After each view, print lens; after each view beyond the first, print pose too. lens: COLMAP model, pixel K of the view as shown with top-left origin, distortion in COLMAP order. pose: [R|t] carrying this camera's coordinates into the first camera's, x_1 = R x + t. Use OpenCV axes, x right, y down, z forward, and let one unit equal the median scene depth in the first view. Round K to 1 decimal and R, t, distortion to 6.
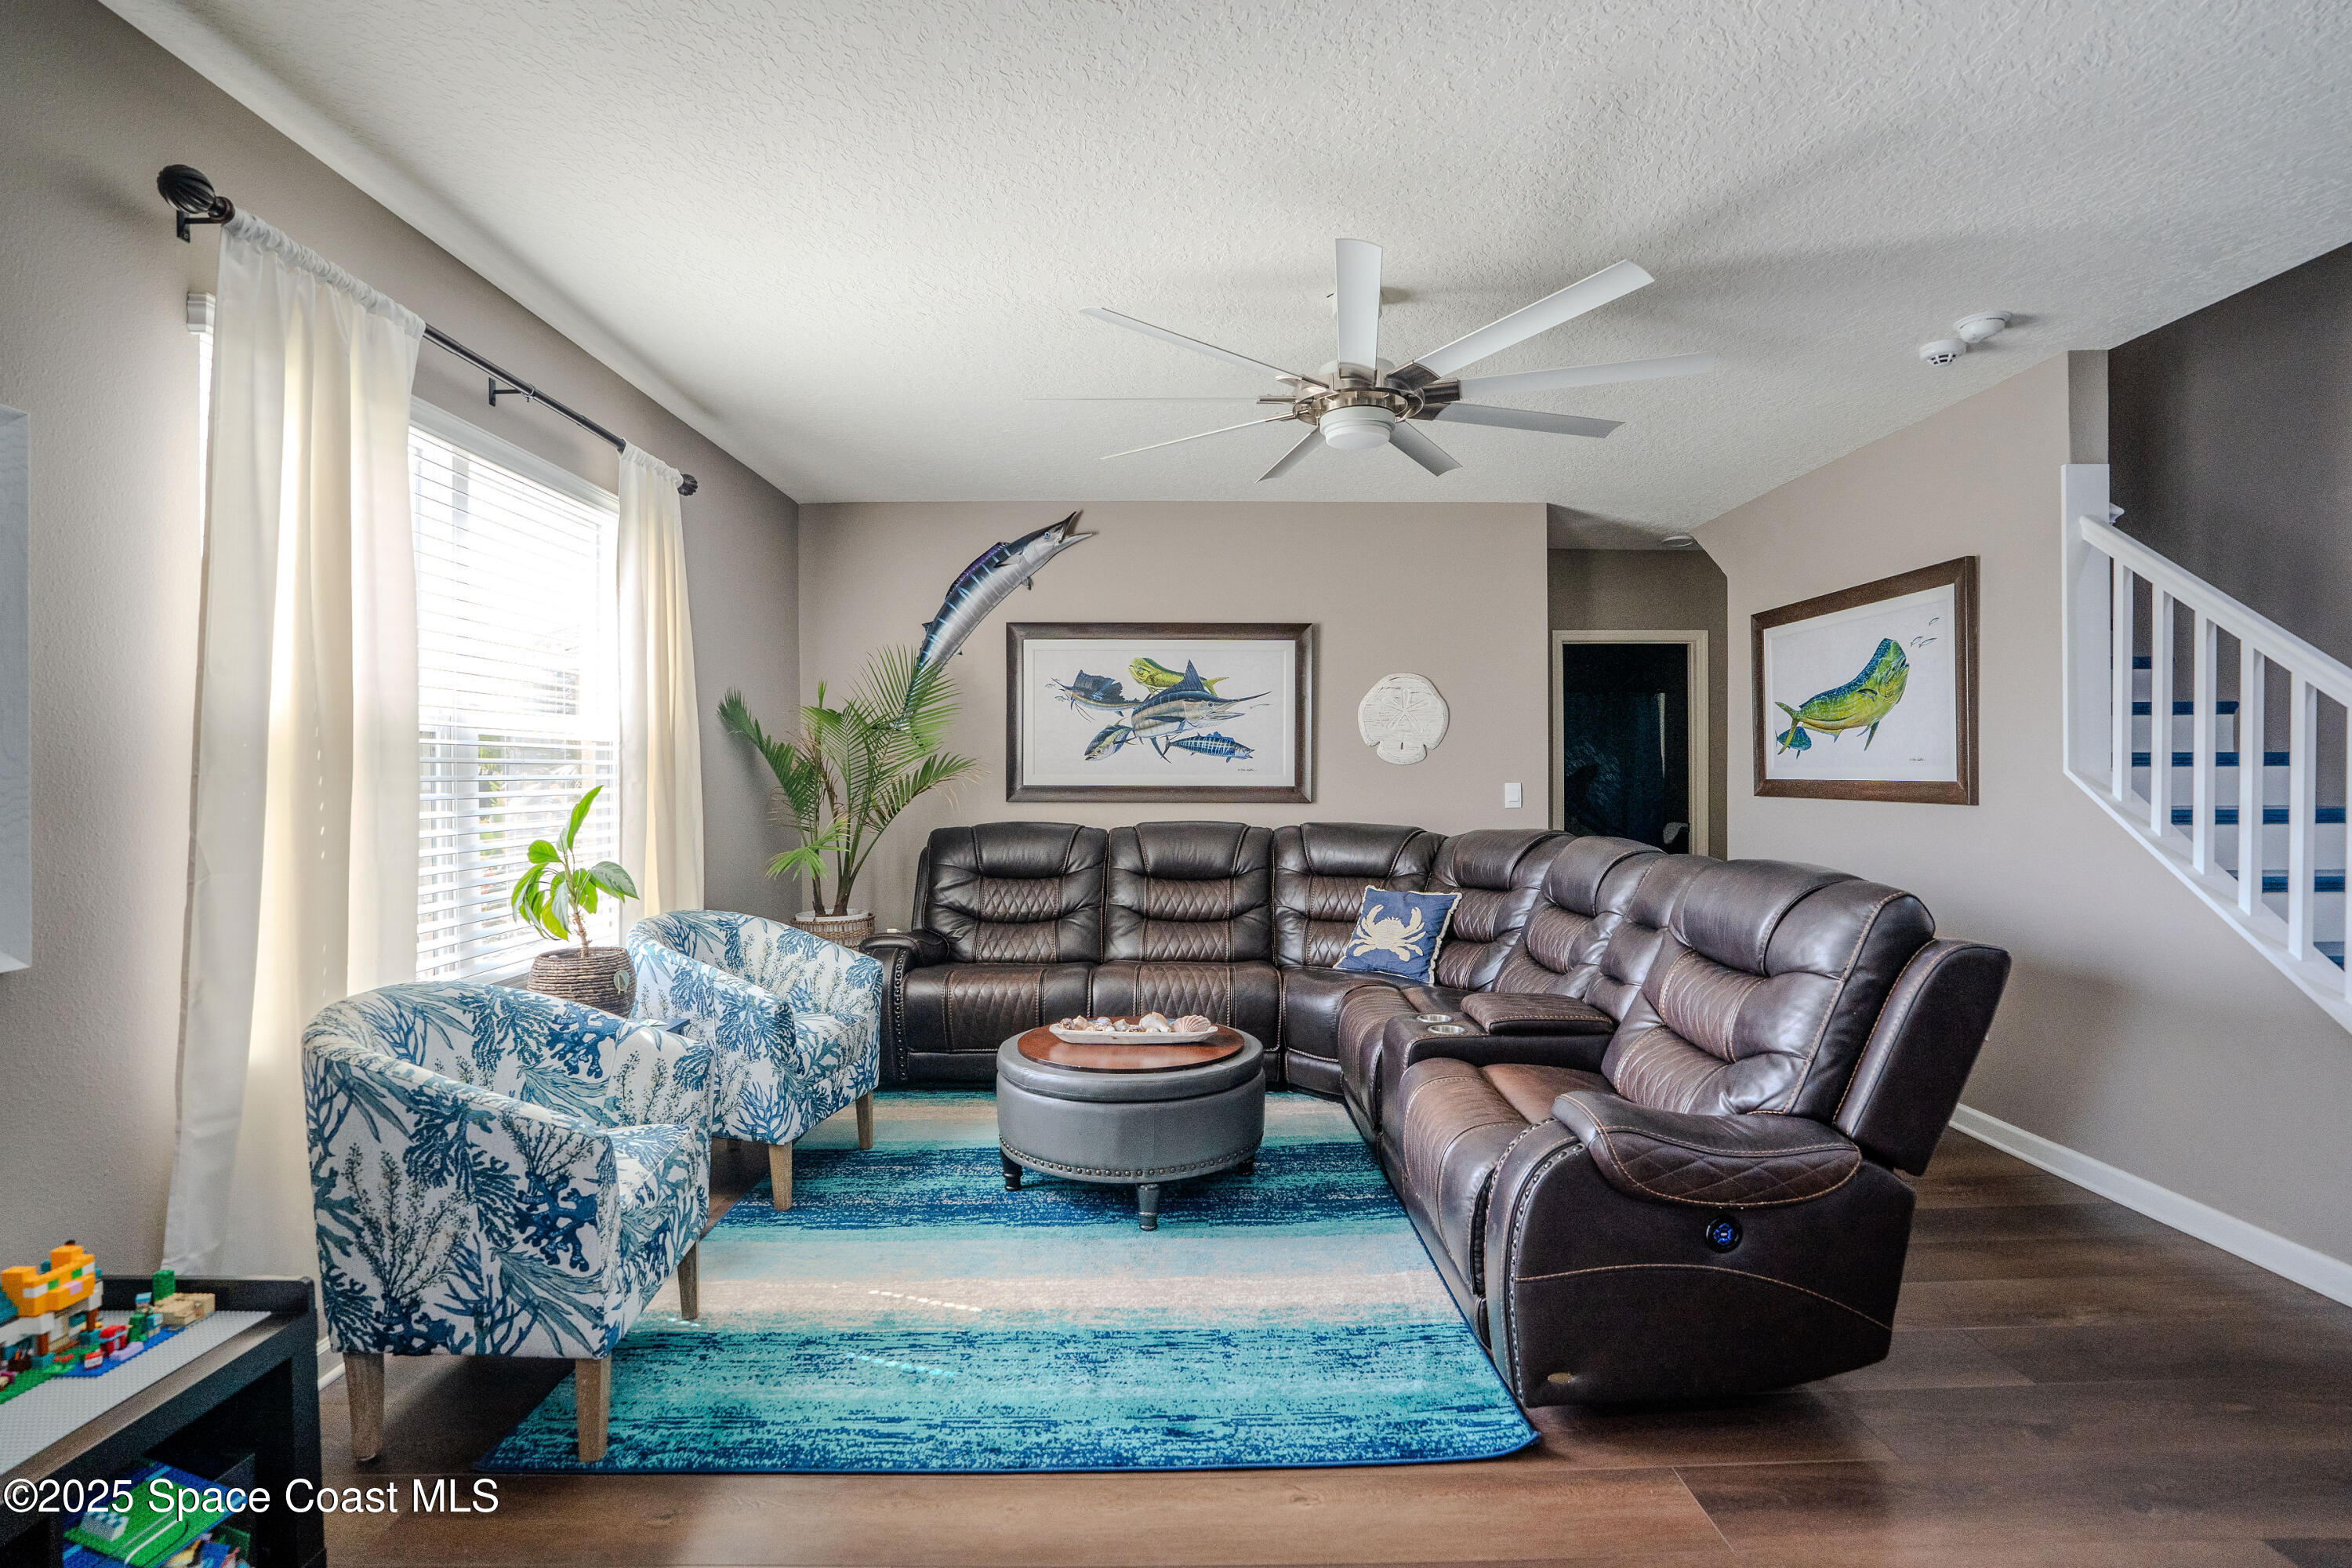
lens RADIAL K [[1120.1, 0, 1184.8], [0, 1120.1, 785.1], [0, 0, 1]] dist [-0.076435, 0.031347]
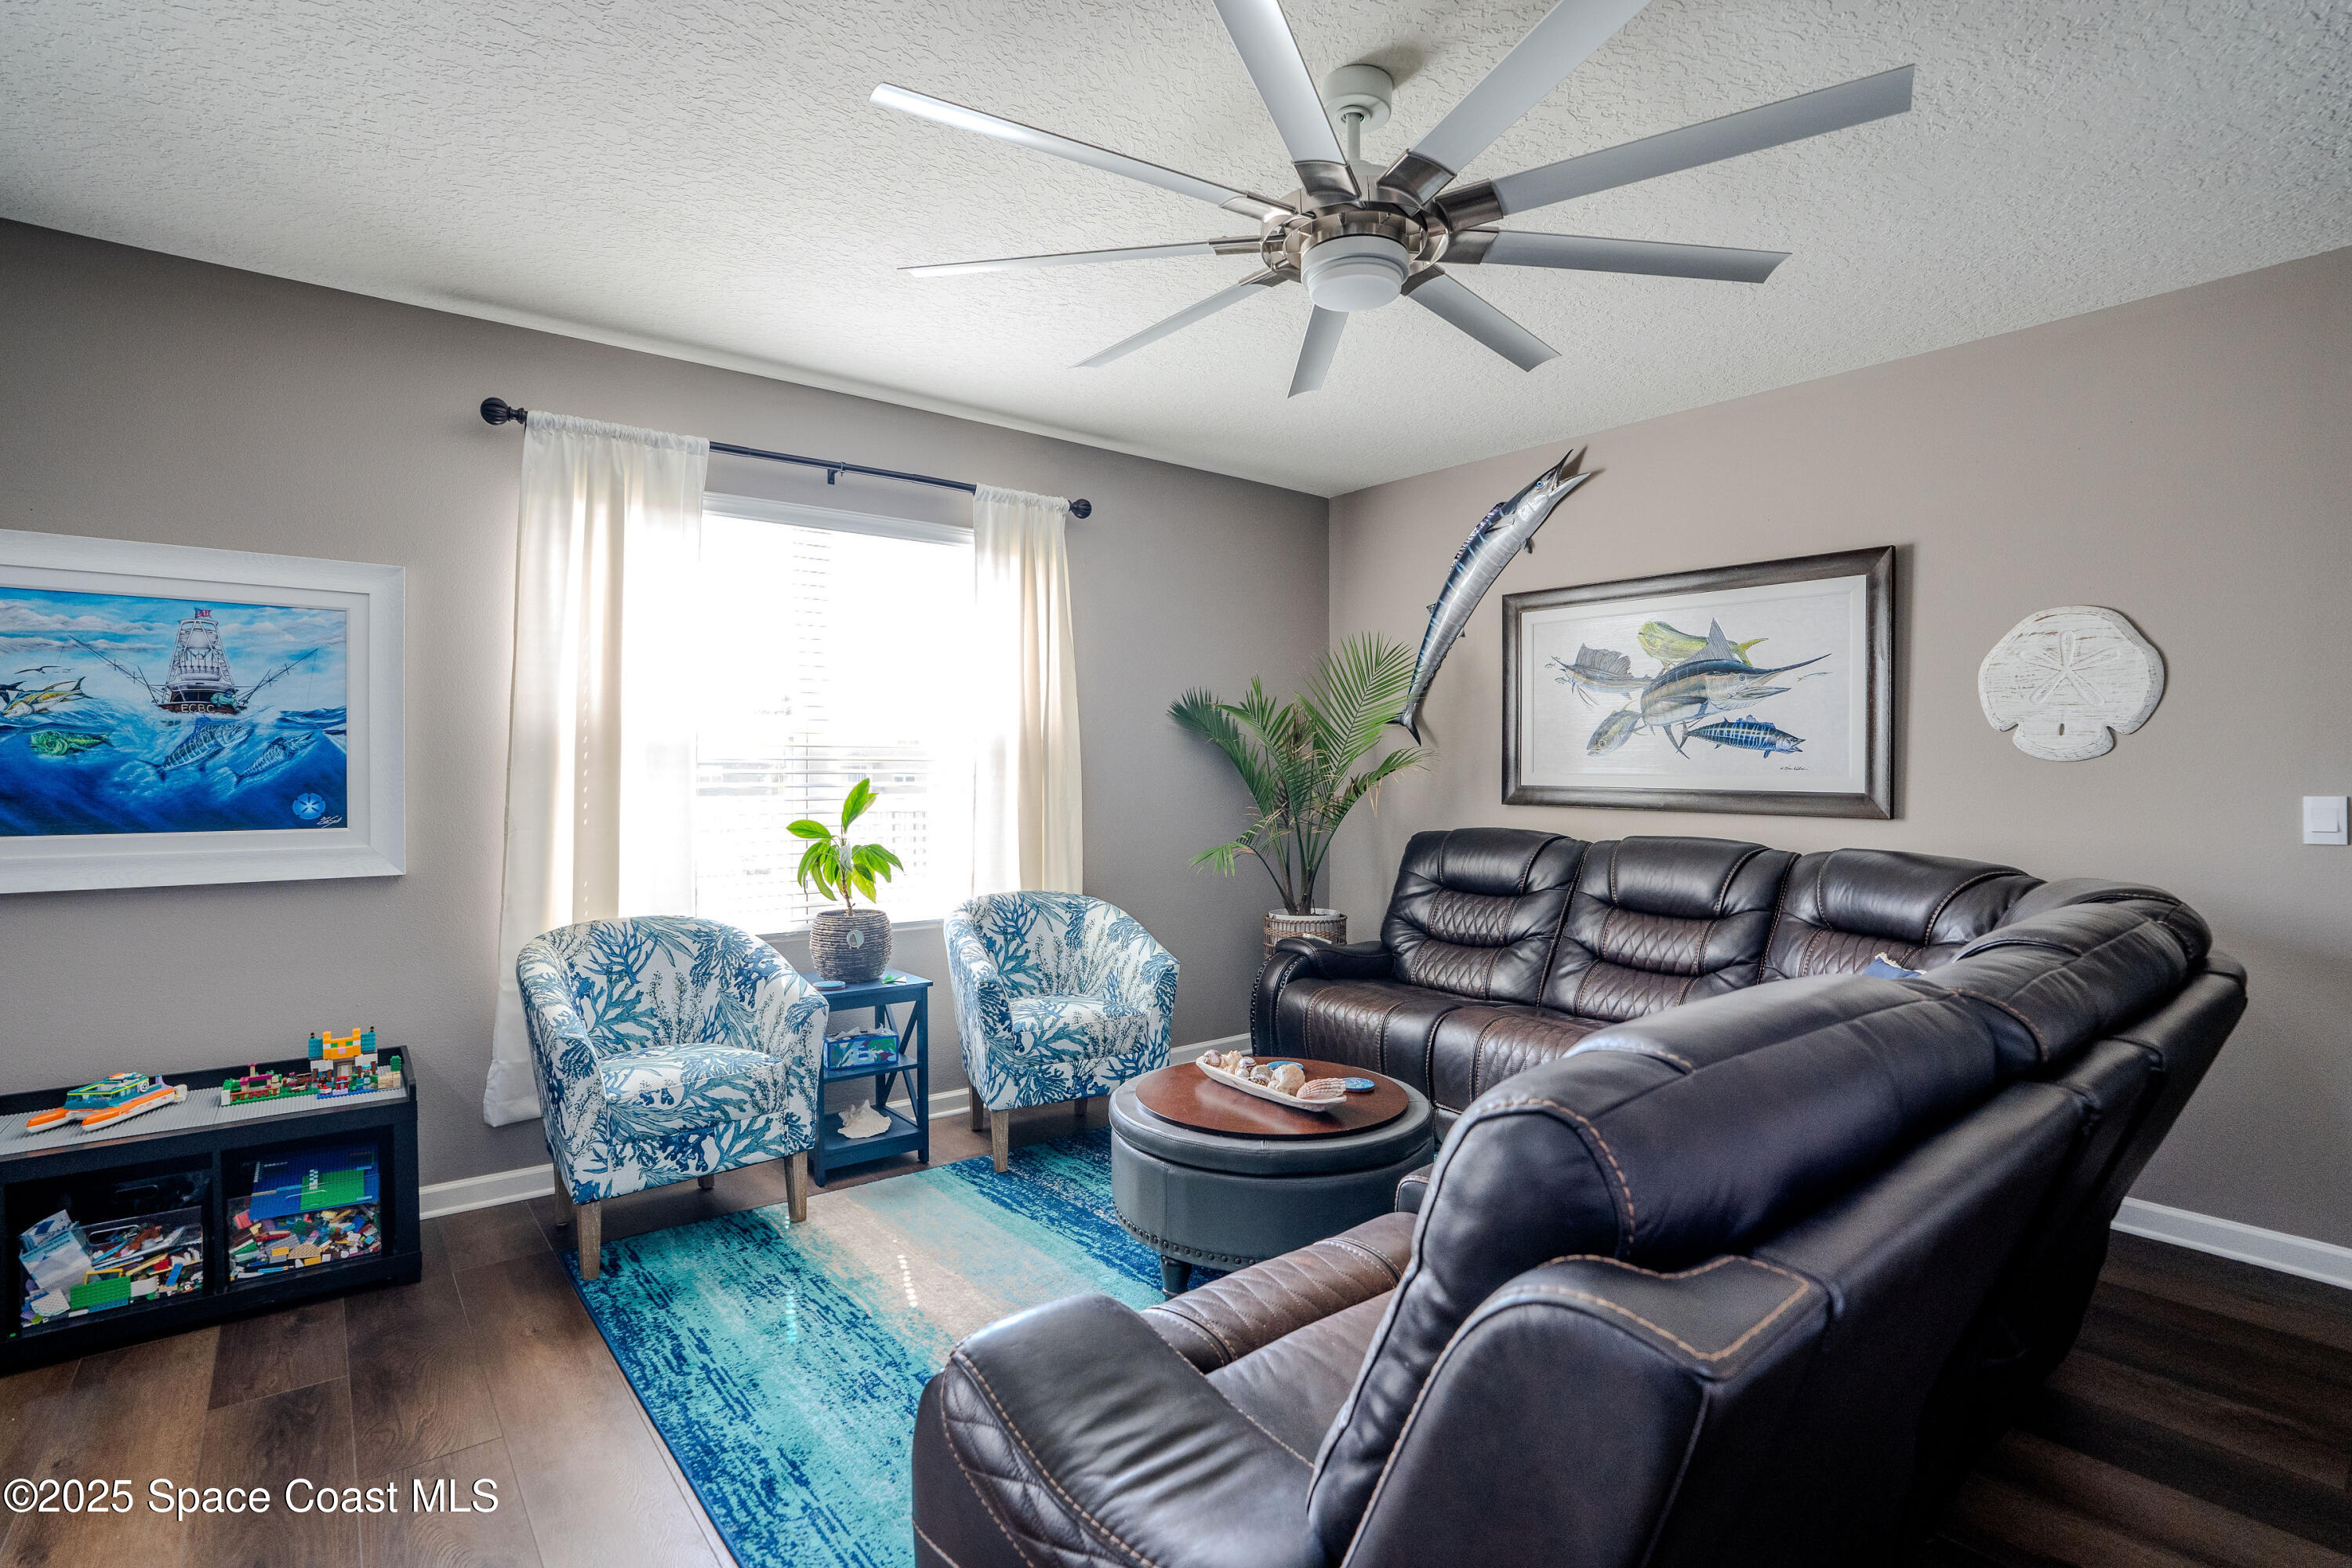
lens RADIAL K [[1120.1, 0, 1184.8], [0, 1120.1, 785.1], [0, 0, 1]] dist [-0.076435, 0.031347]
pose [[0.619211, 0.014137, -0.785097, 0.374504], [-0.013367, 0.999883, 0.007462, -0.003397], [0.785111, 0.005874, 0.619328, 0.289148]]
